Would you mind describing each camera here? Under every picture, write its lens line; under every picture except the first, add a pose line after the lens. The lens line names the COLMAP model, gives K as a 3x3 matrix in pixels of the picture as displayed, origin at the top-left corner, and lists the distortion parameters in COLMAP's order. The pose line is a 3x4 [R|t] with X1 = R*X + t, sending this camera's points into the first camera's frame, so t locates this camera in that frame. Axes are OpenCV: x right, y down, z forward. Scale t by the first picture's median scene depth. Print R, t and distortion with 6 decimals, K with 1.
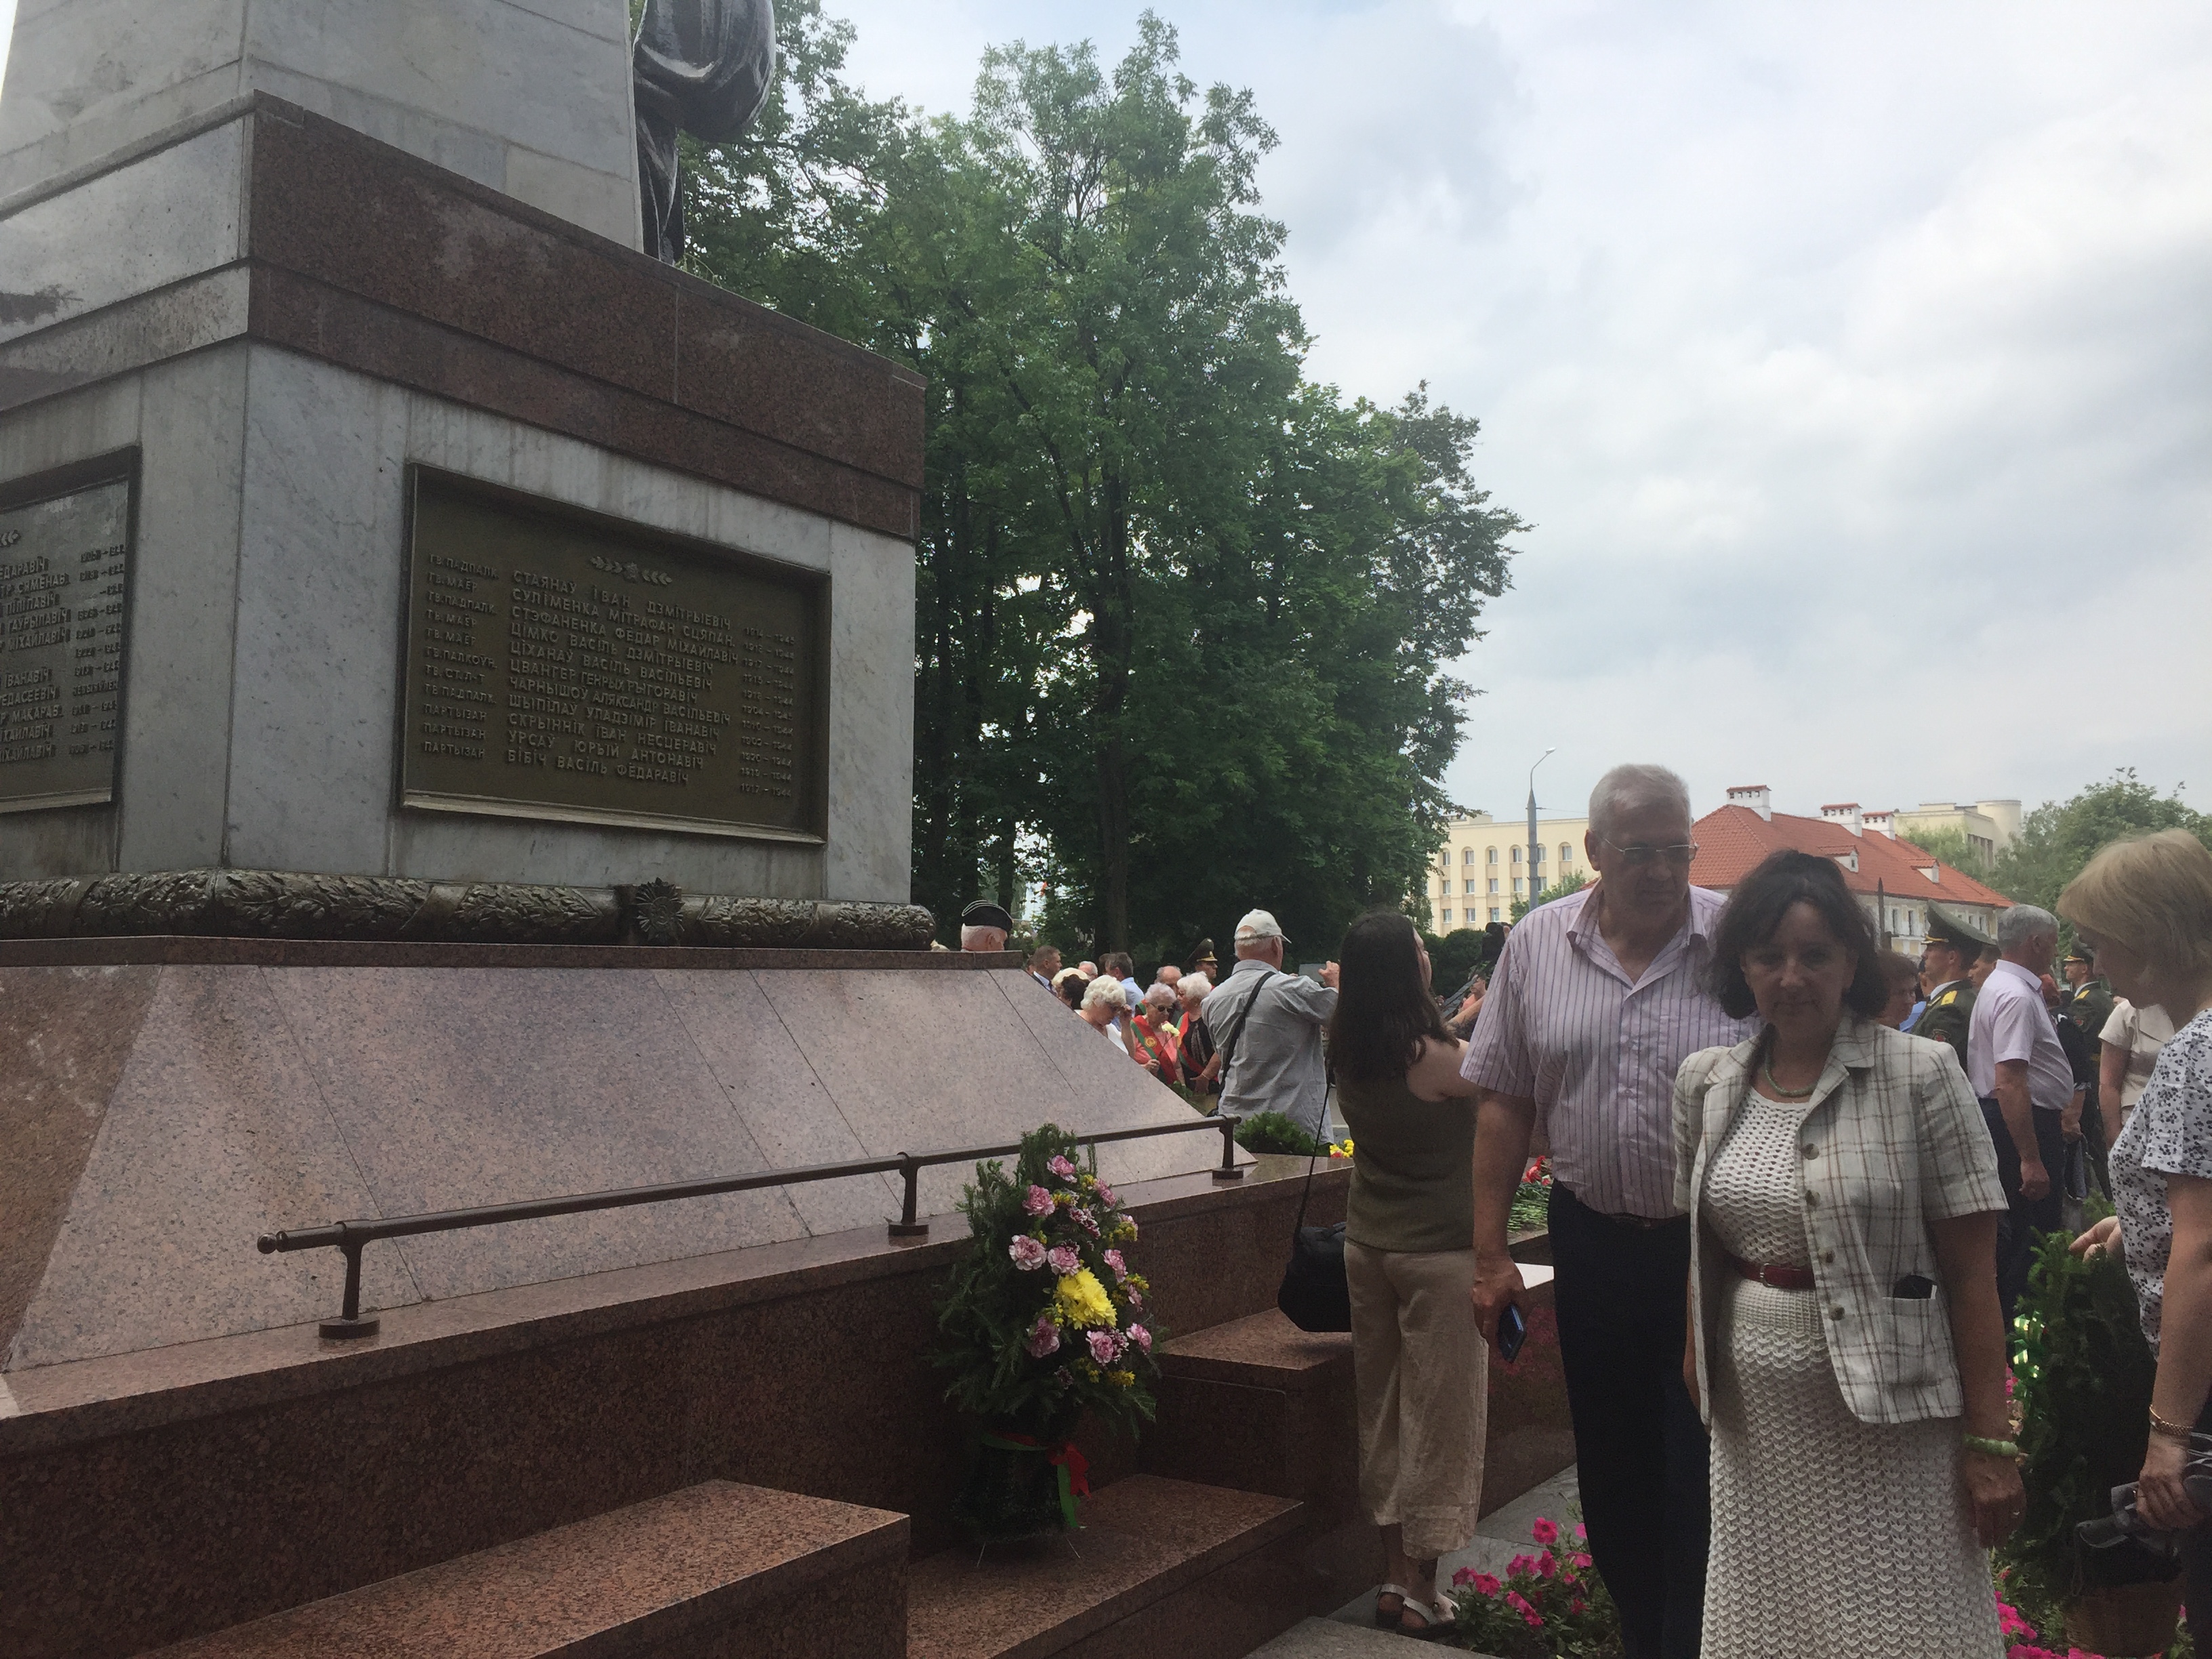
lens RADIAL K [[1833.5, 0, 1106.0], [0, 1833.5, 829.5], [0, 0, 1]] dist [0.063414, -0.092273]
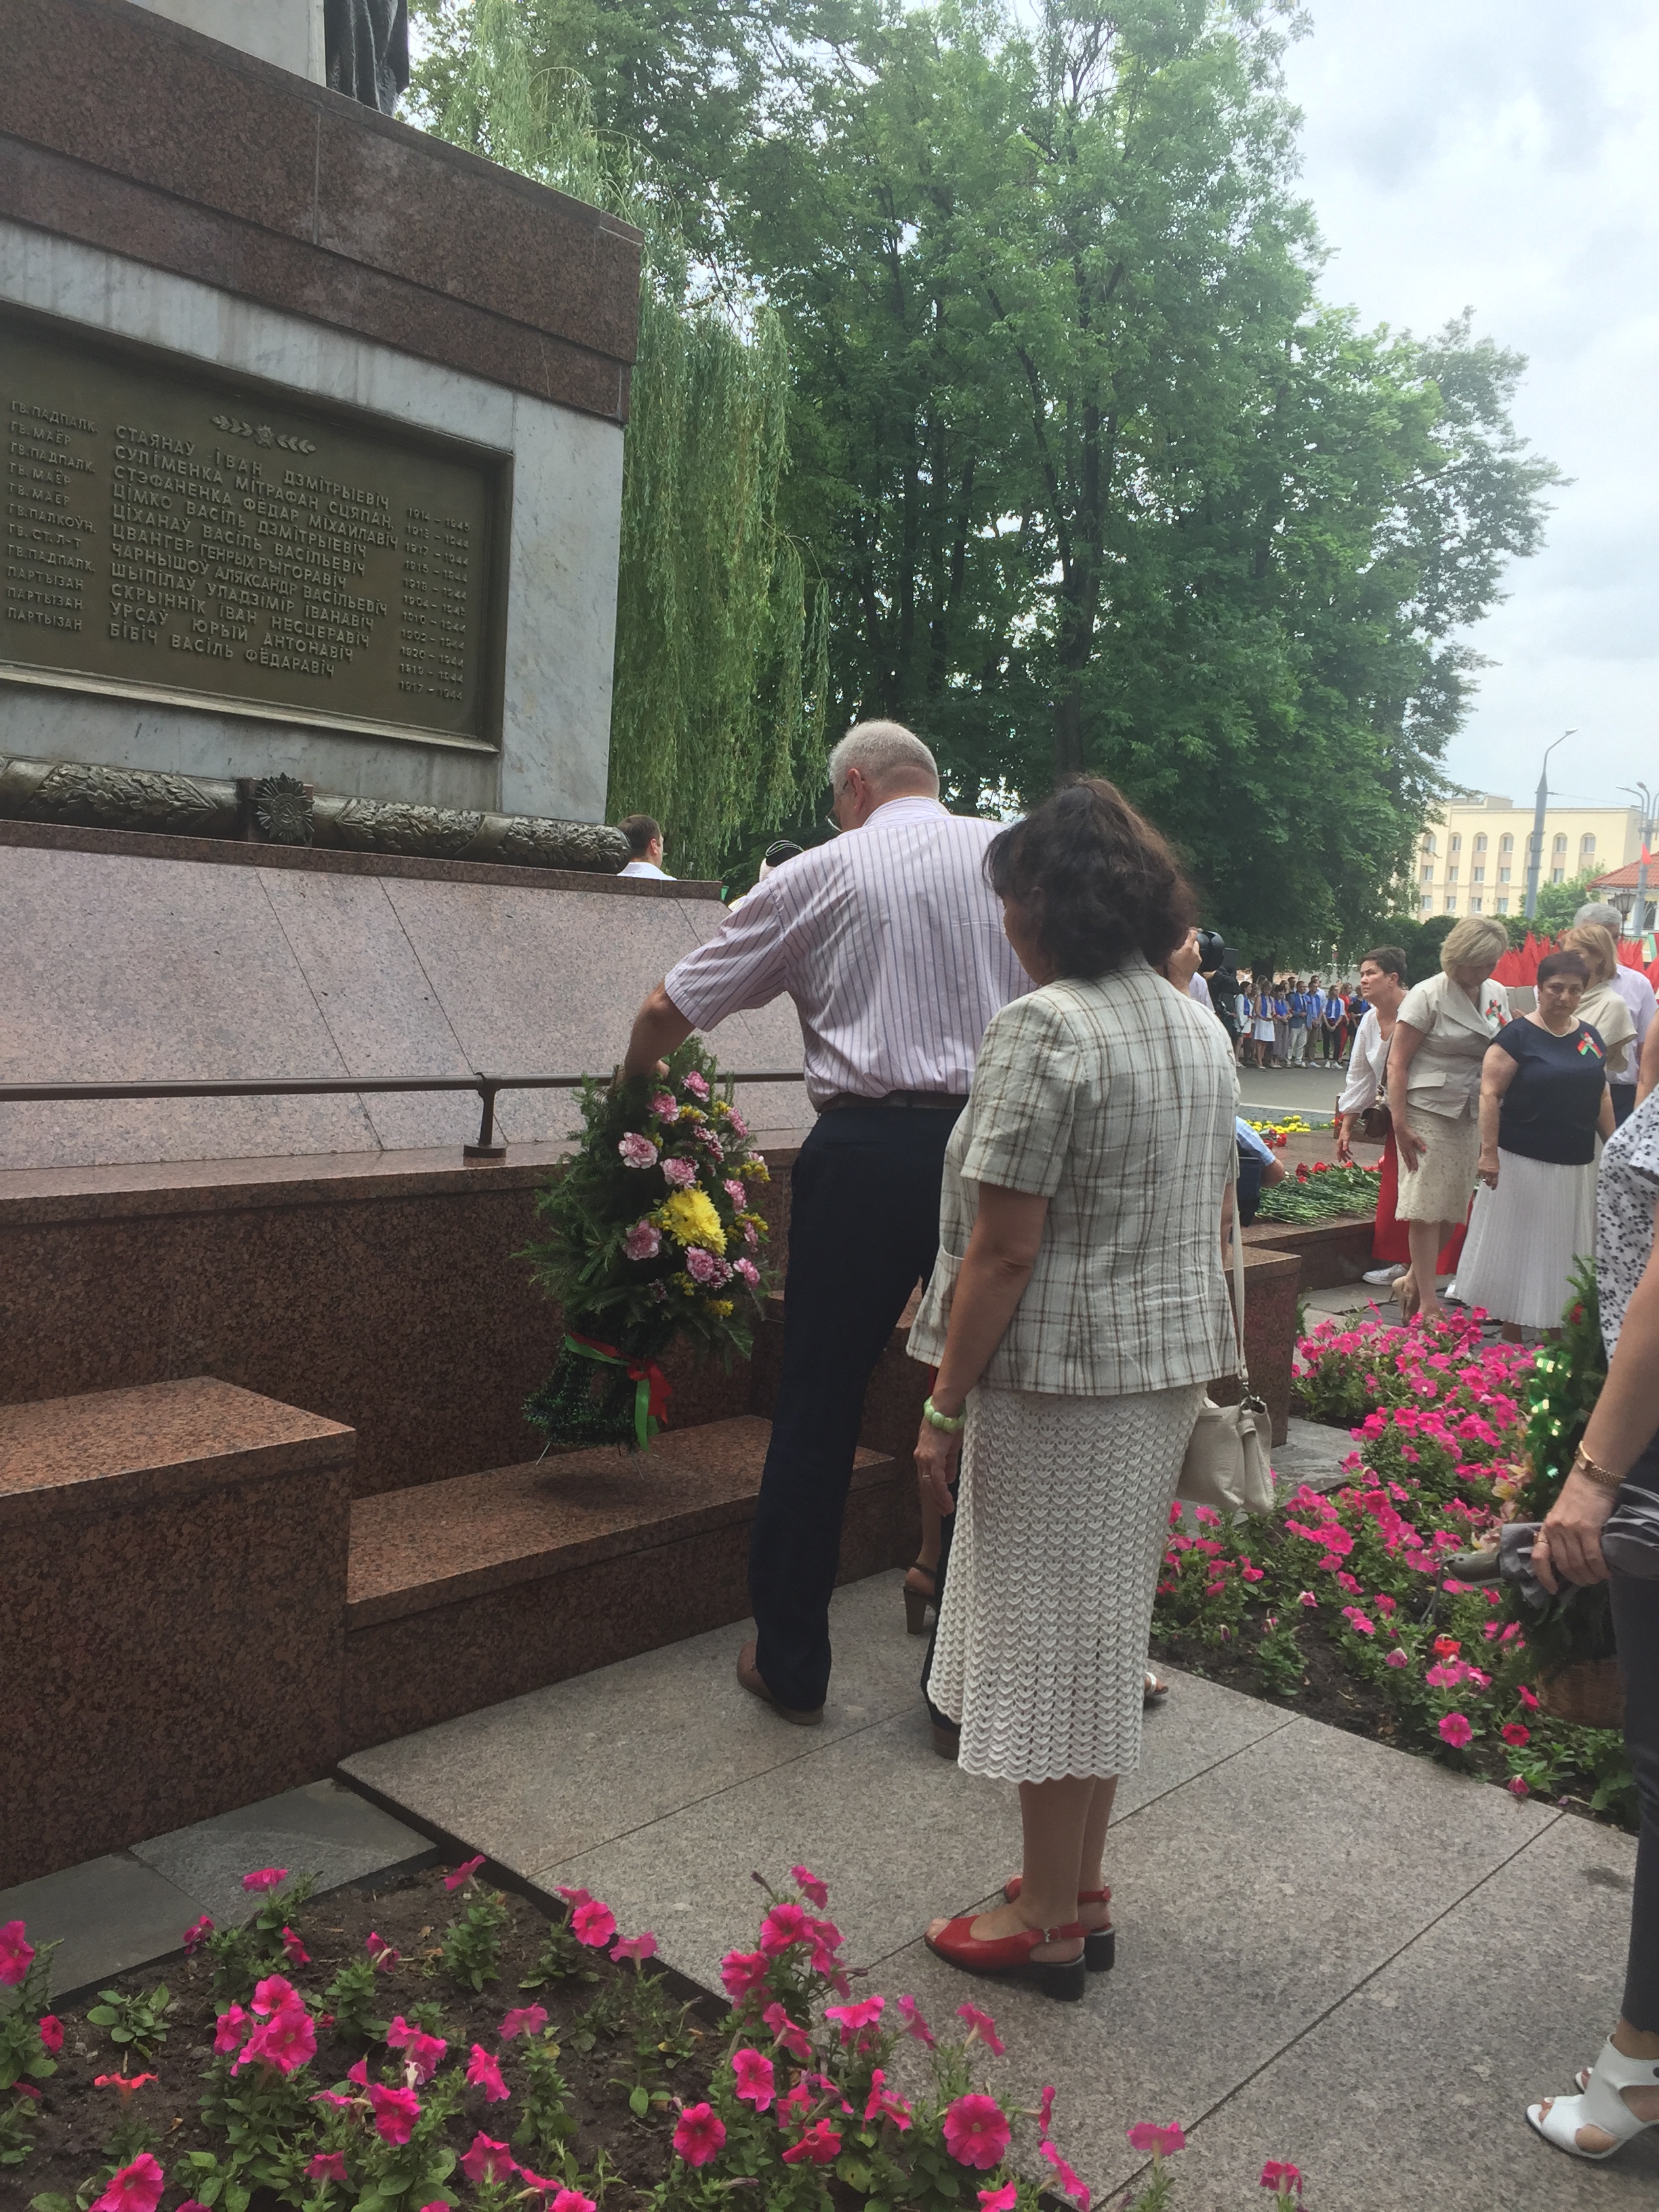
lens RADIAL K [[1833.5, 0, 829.5], [0, 1833.5, 1106.0], [0, 0, 1]] dist [0.063414, -0.092273]
pose [[0.989787, 0.077823, -0.119436, 0.133932], [-0.056058, 0.982823, 0.175830, 0.009682], [0.131068, -0.167339, 0.977148, 0.059394]]
